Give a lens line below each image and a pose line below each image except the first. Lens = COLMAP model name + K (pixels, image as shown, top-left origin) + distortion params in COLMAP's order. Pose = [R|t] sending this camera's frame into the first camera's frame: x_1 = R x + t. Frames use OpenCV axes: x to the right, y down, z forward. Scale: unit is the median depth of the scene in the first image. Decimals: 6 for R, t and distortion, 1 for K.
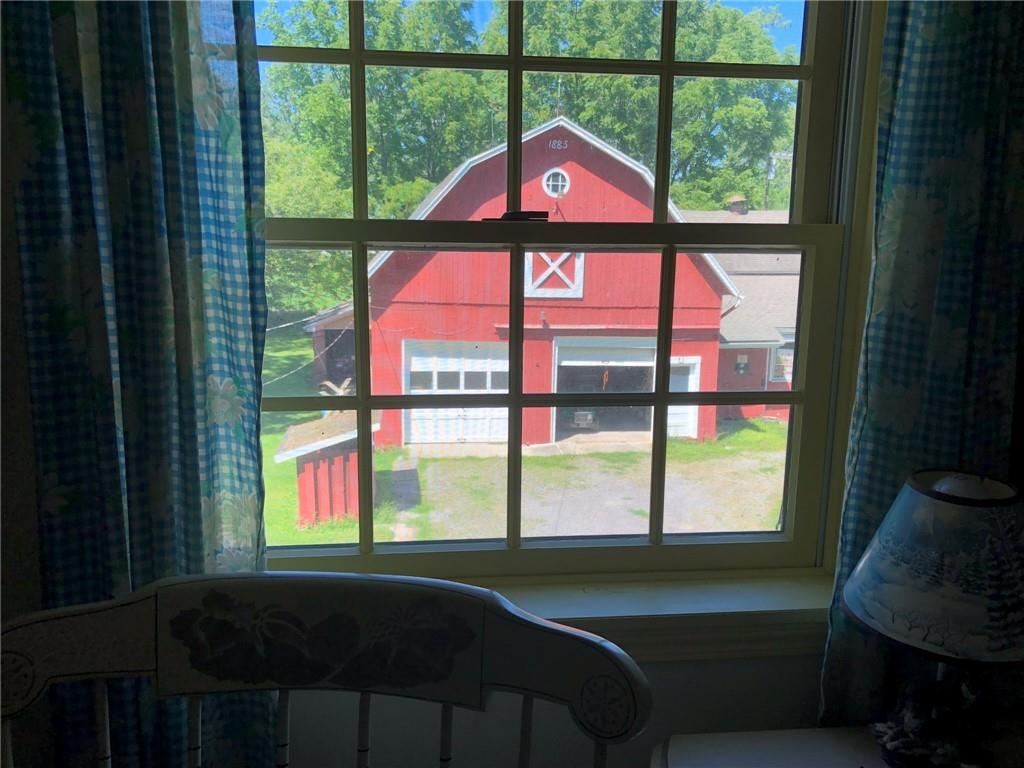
lens RADIAL K [[833.2, 0, 512.1], [0, 833.2, 383.0], [0, 0, 1]] dist [0.015185, 0.003721]
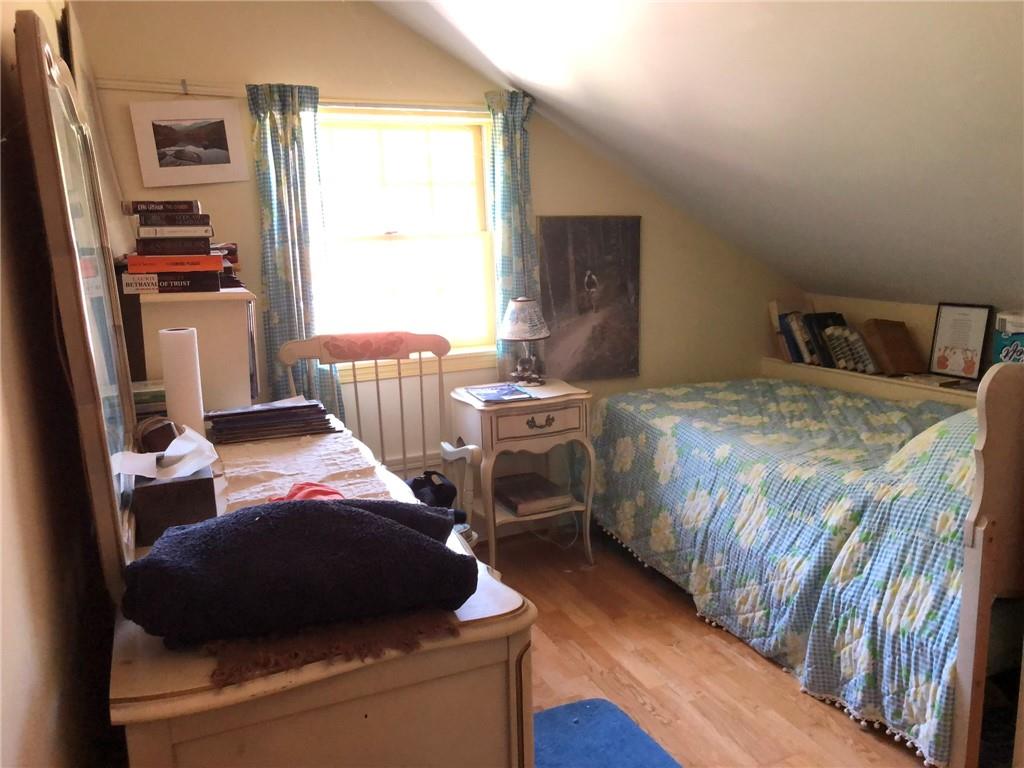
lens RADIAL K [[833.2, 0, 511.8], [0, 833.2, 384.3], [0, 0, 1]] dist [0.015185, 0.003721]
pose [[0.944384, -0.098330, 0.313800, -0.753048], [0.101267, 0.994835, 0.006971, 0.491834], [-0.312864, 0.025194, 0.949464, -2.640873]]
